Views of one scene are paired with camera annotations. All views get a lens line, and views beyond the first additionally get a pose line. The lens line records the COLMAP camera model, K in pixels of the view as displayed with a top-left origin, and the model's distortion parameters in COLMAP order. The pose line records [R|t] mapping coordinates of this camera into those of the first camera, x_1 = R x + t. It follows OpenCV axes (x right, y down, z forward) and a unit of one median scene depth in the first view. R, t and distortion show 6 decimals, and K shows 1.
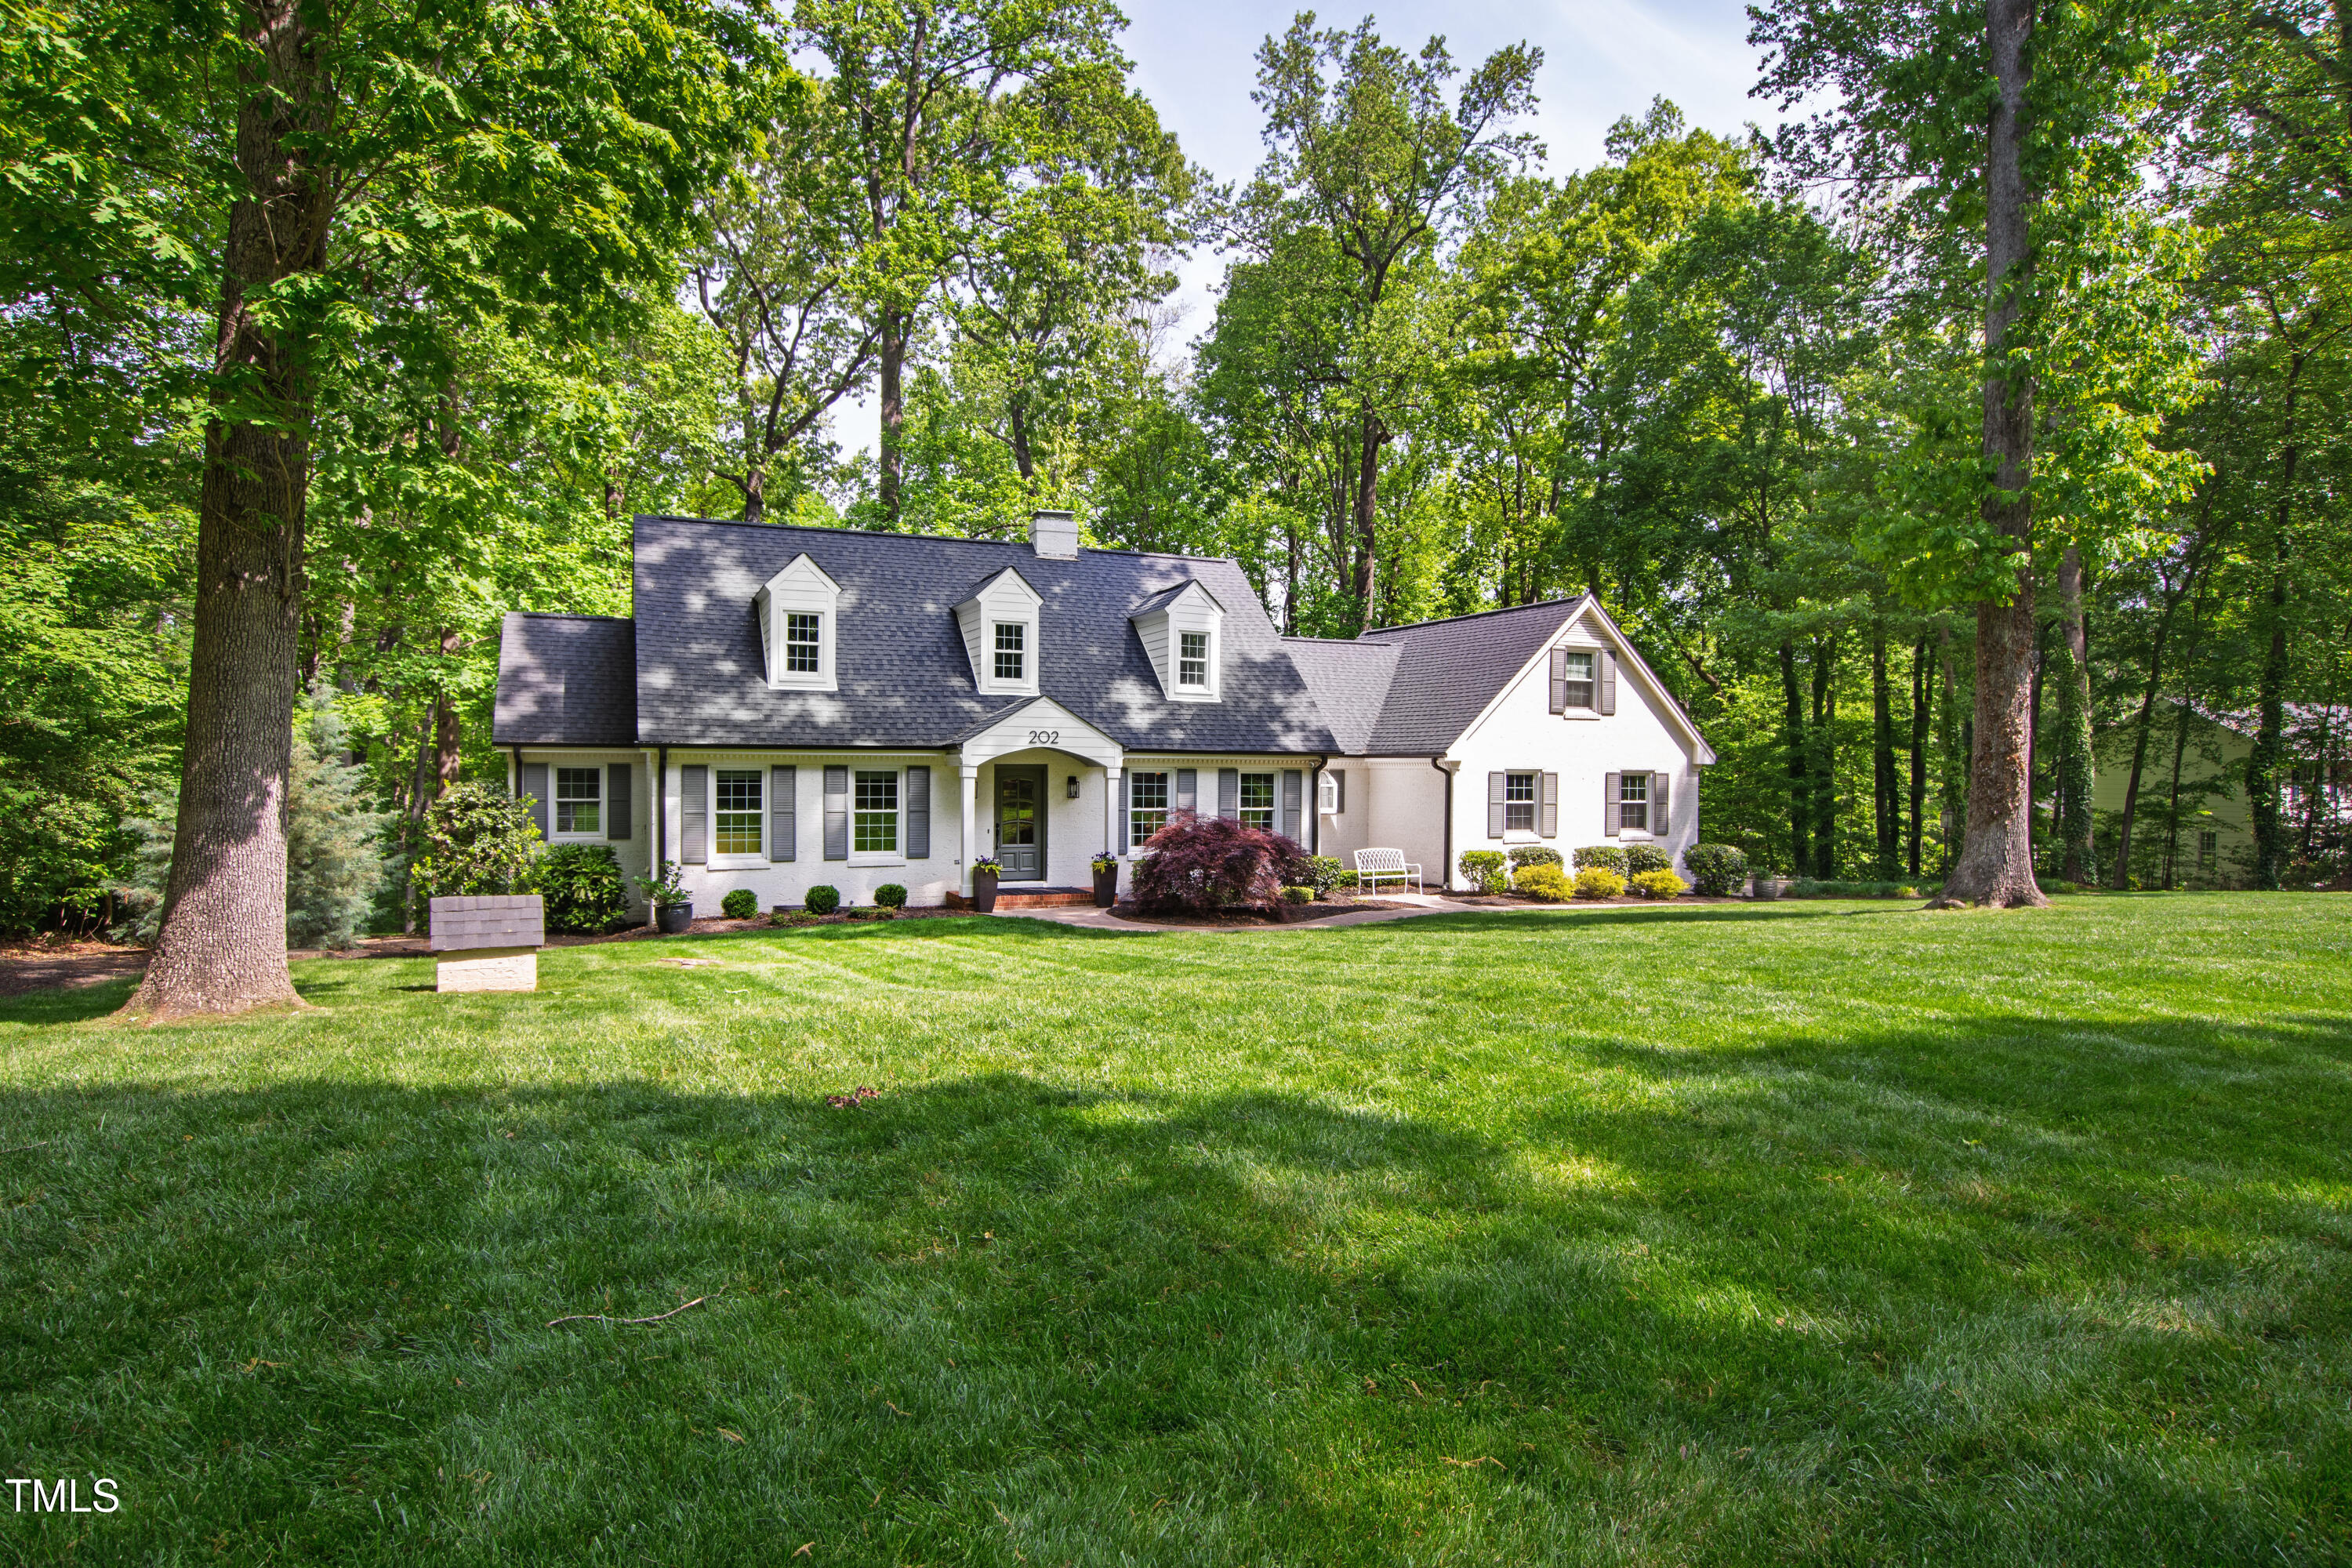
lens RADIAL K [[1256.2, 0, 1176.0], [0, 1256.2, 784.0], [0, 0, 1]] dist [-0.052663, 0.000082]
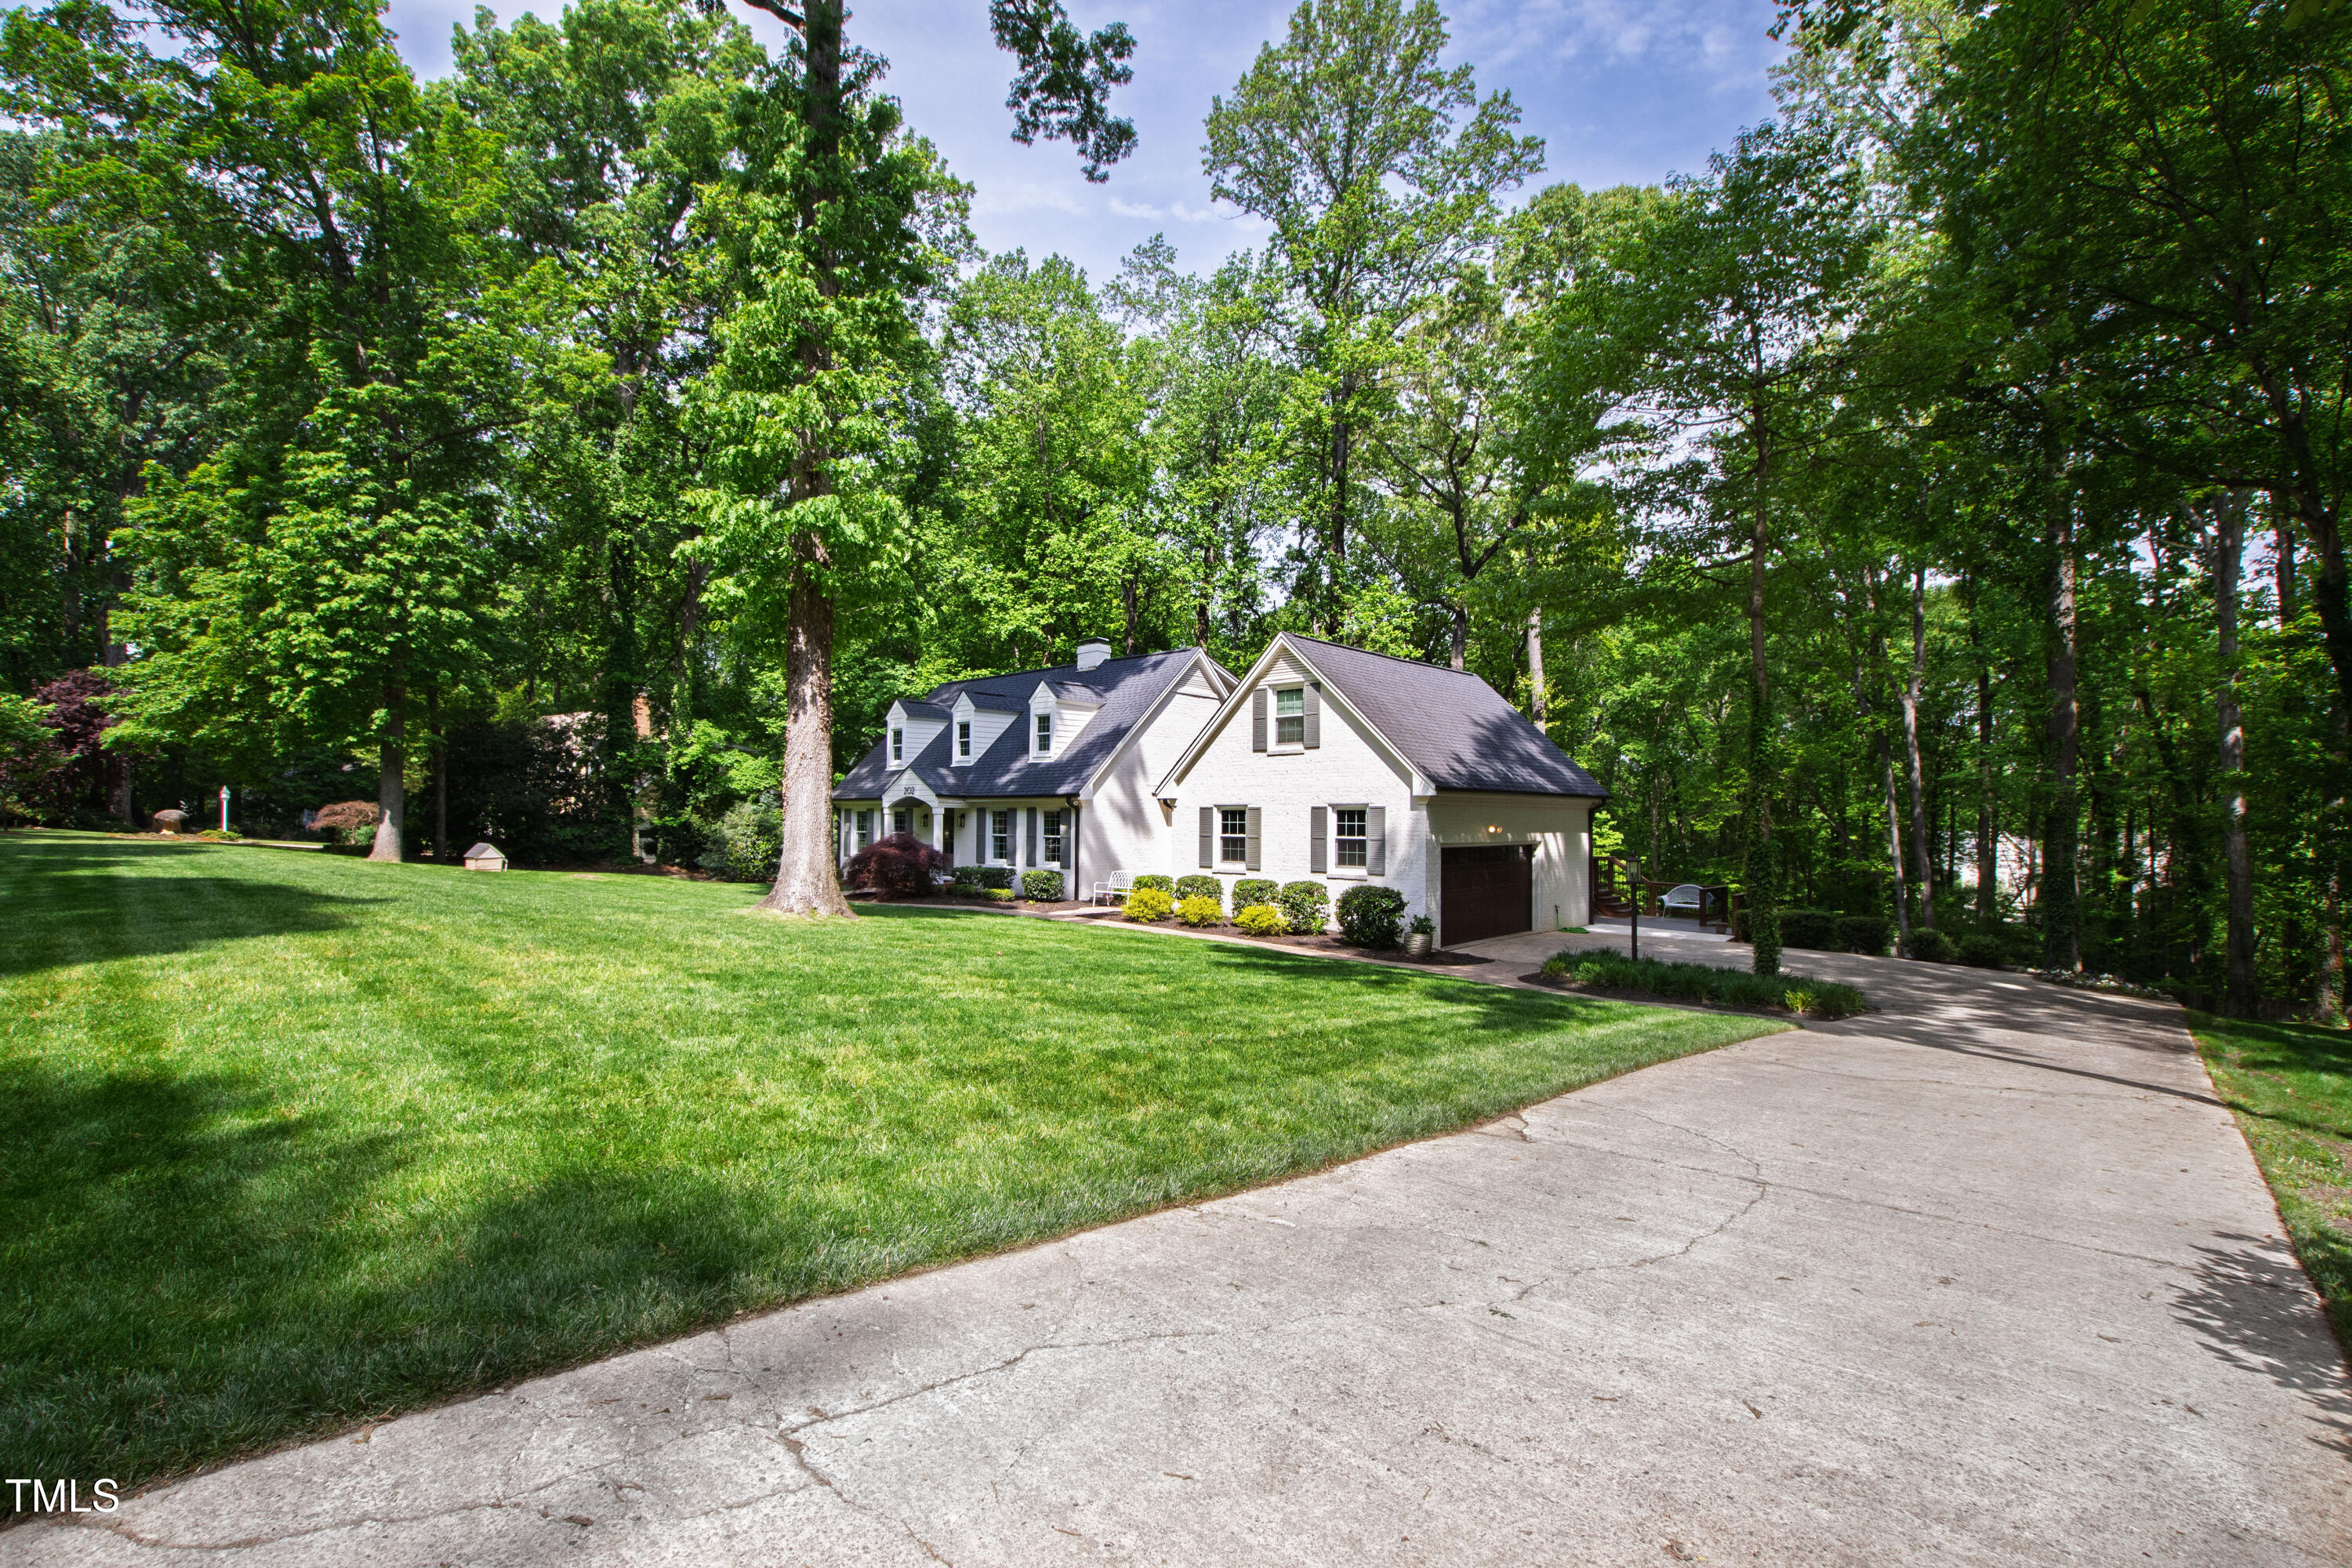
lens RADIAL K [[1008.7, 0, 1176.0], [0, 1008.7, 784.0], [0, 0, 1]] dist [-0.054612, 0.000002]
pose [[0.418539, -0.036084, -0.907482, 1.155238], [-0.012039, 0.998902, -0.045272, 0.011055], [0.908119, 0.029873, 0.417645, 0.651974]]
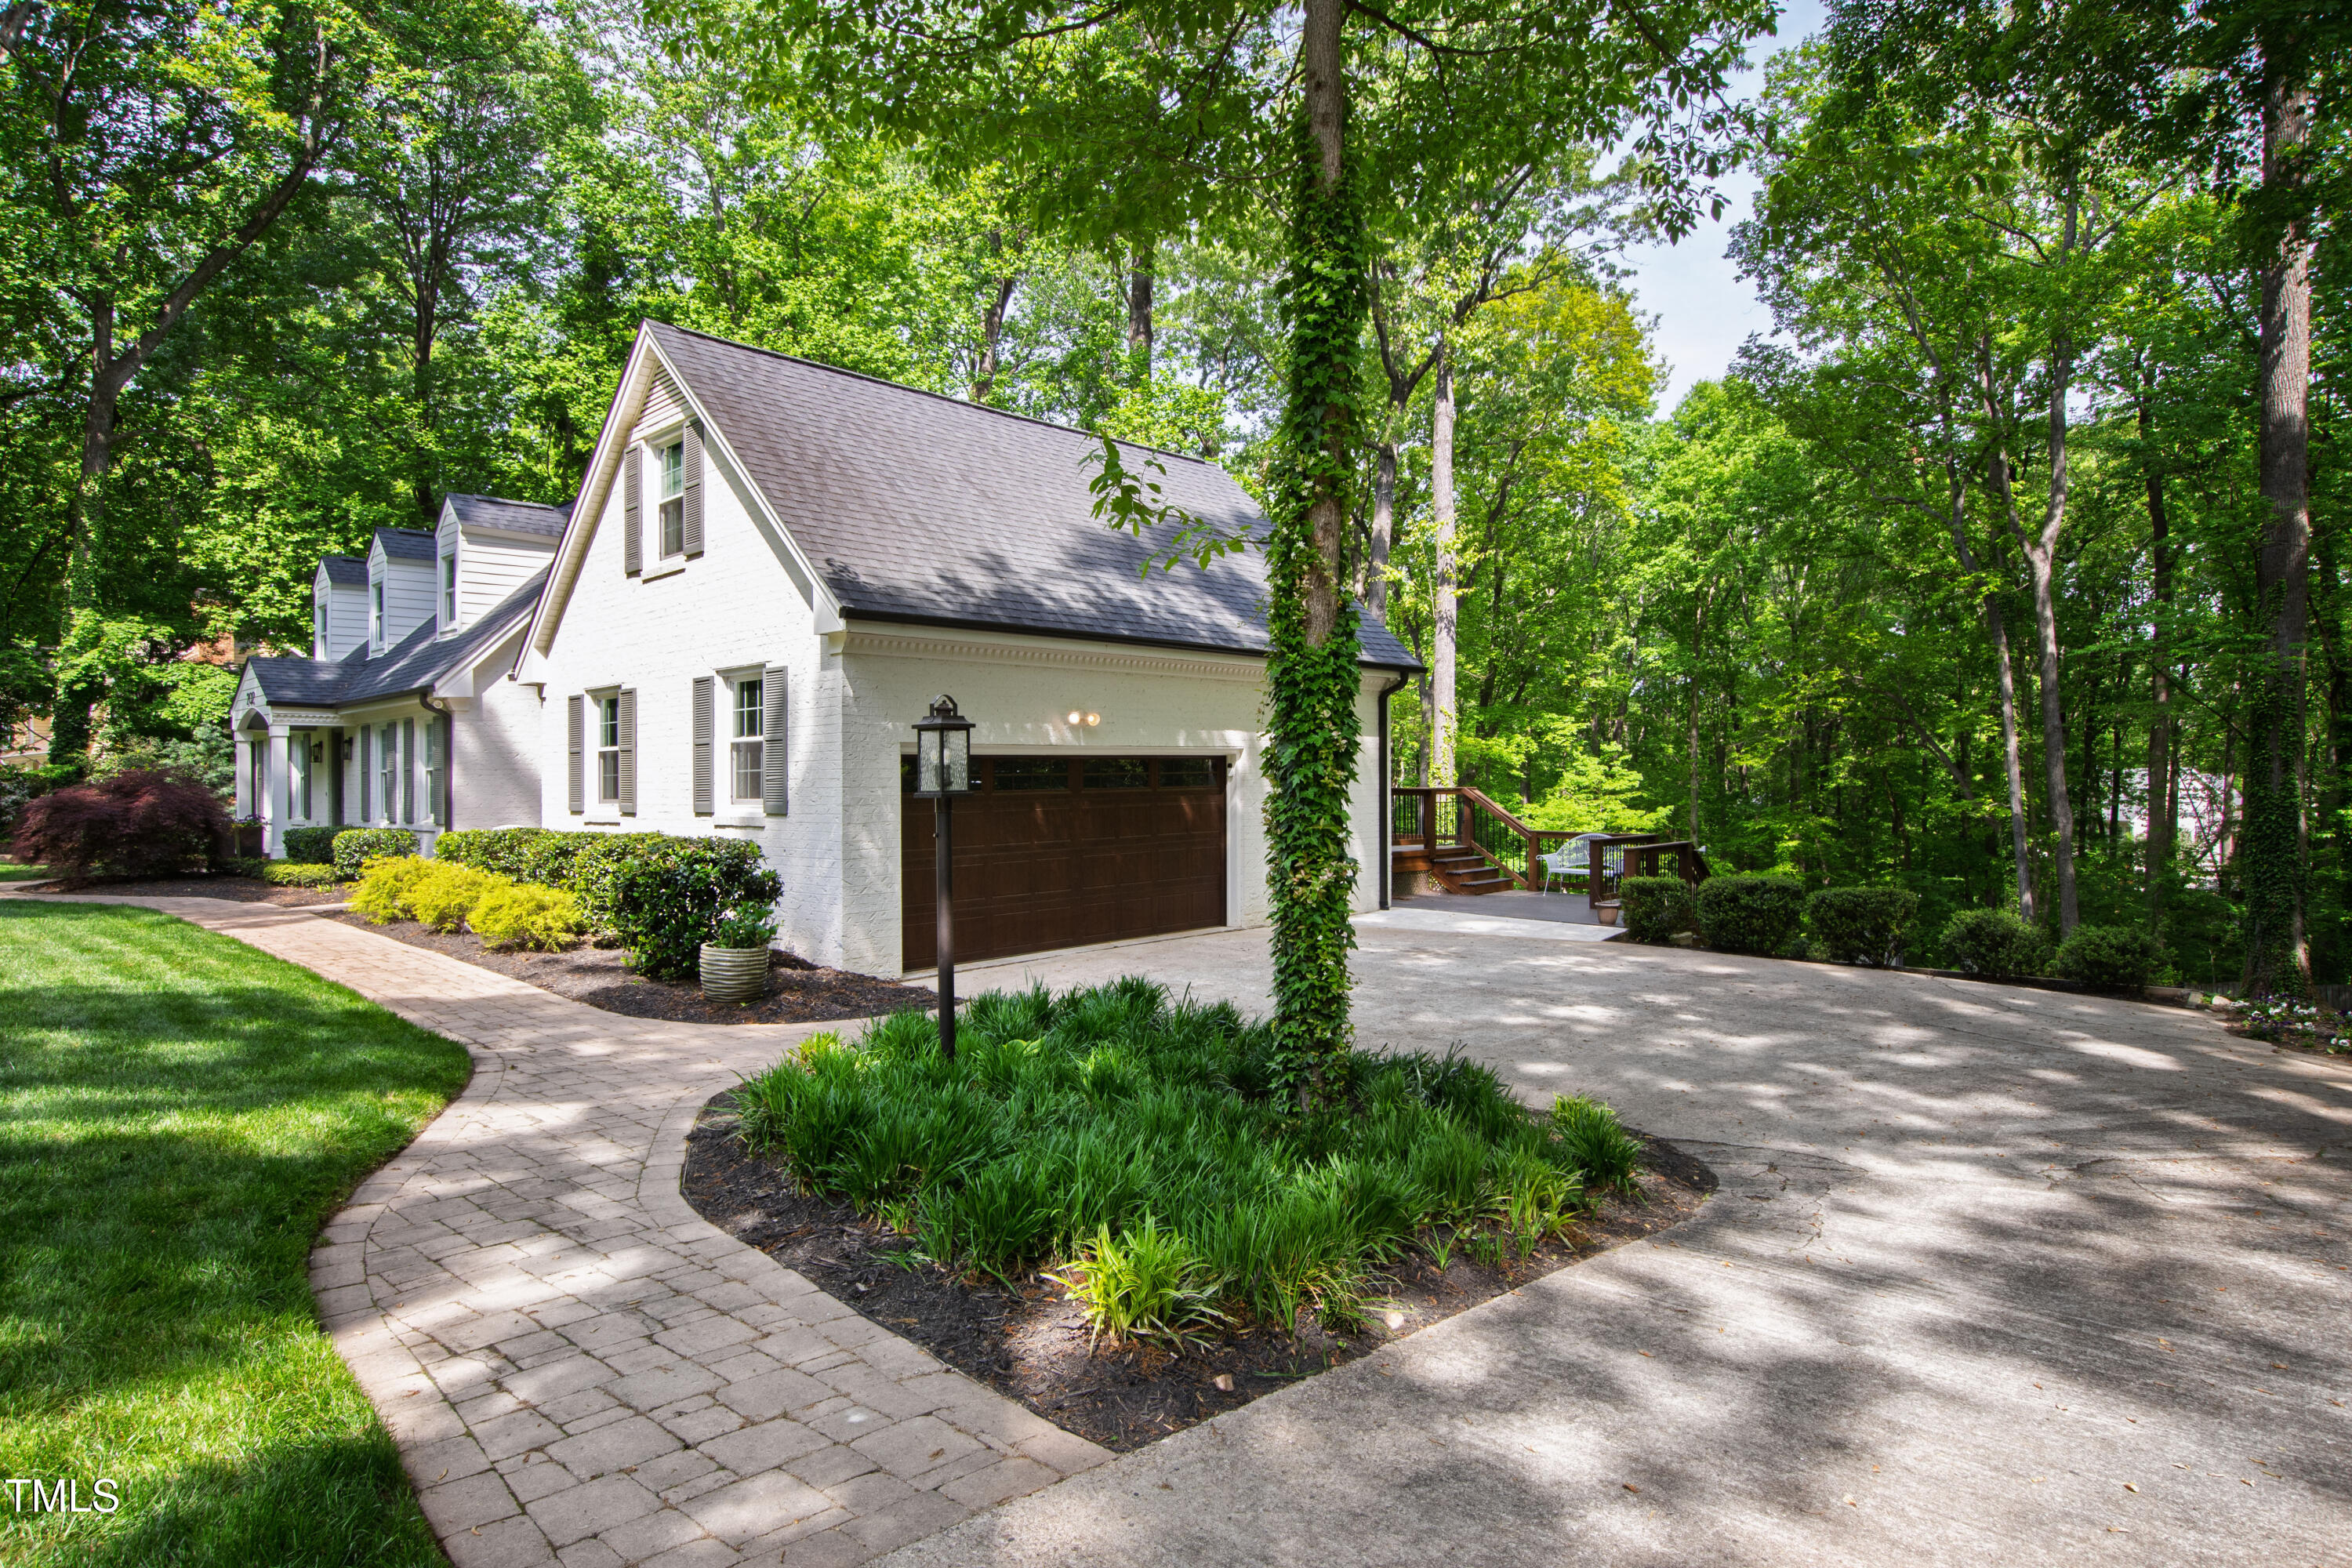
lens RADIAL K [[1256.2, 0, 1176.0], [0, 1256.2, 784.0], [0, 0, 1]] dist [-0.052663, 0.000082]
pose [[0.426202, -0.010426, -0.904568, 0.957813], [0.008975, 0.999933, -0.007296, 0.039411], [0.904584, -0.005009, 0.426267, 1.095129]]
